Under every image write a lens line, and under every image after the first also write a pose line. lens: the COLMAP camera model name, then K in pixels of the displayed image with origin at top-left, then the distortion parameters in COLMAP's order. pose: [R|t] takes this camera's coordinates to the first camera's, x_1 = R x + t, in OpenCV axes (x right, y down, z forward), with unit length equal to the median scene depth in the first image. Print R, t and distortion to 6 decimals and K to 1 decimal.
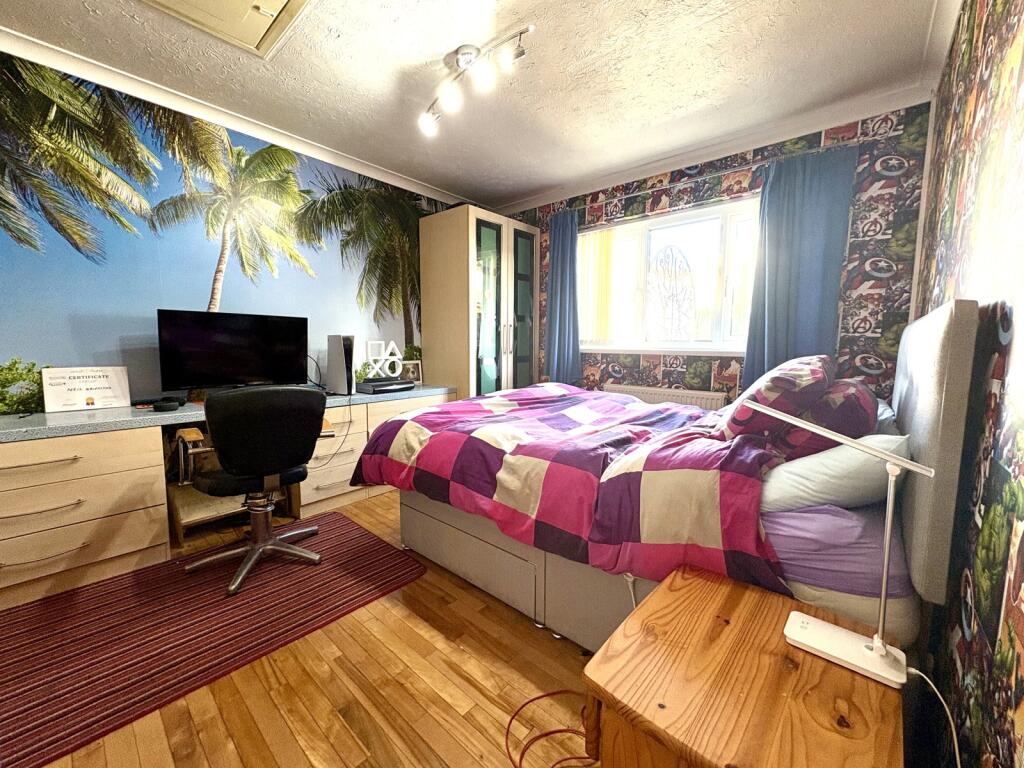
lens RADIAL K [[409.3, 0, 512.0], [0, 409.3, 384.0], [0, 0, 1]] dist [-0.001350, 0.000081]
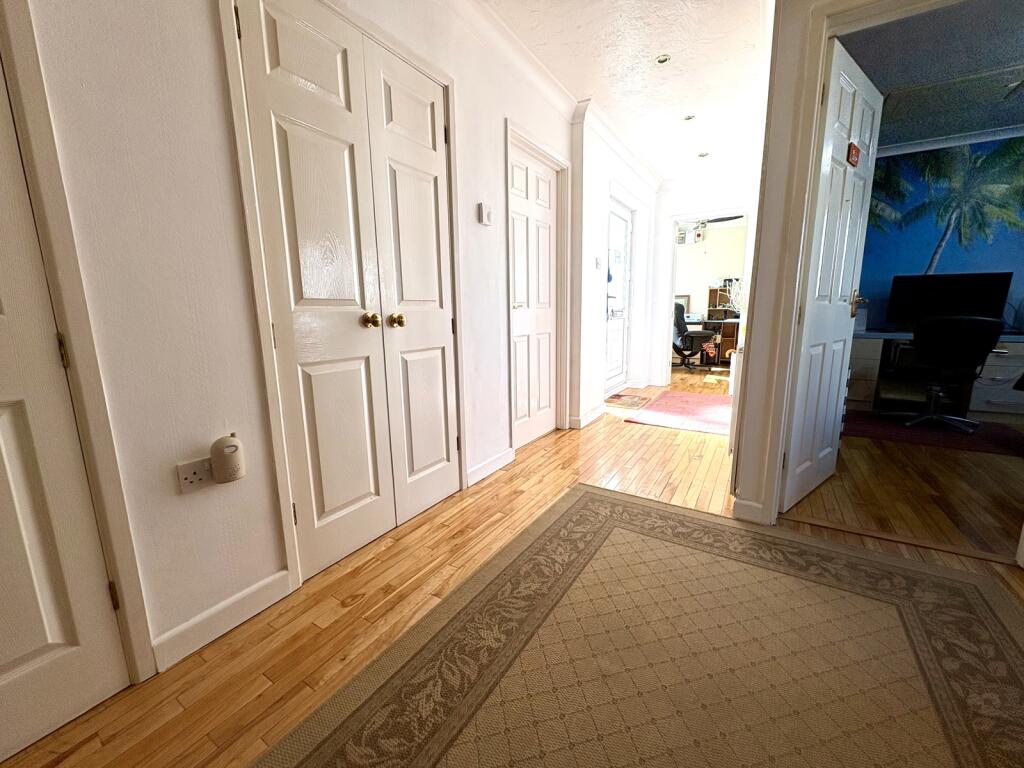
lens RADIAL K [[409.3, 0, 512.0], [0, 409.3, 384.0], [0, 0, 1]] dist [-0.001350, 0.000081]
pose [[0.176624, 0.162709, -0.970737, 0.576428], [-0.086086, 0.985016, 0.149440, 0.139658], [0.980507, 0.057172, 0.187985, -0.838200]]
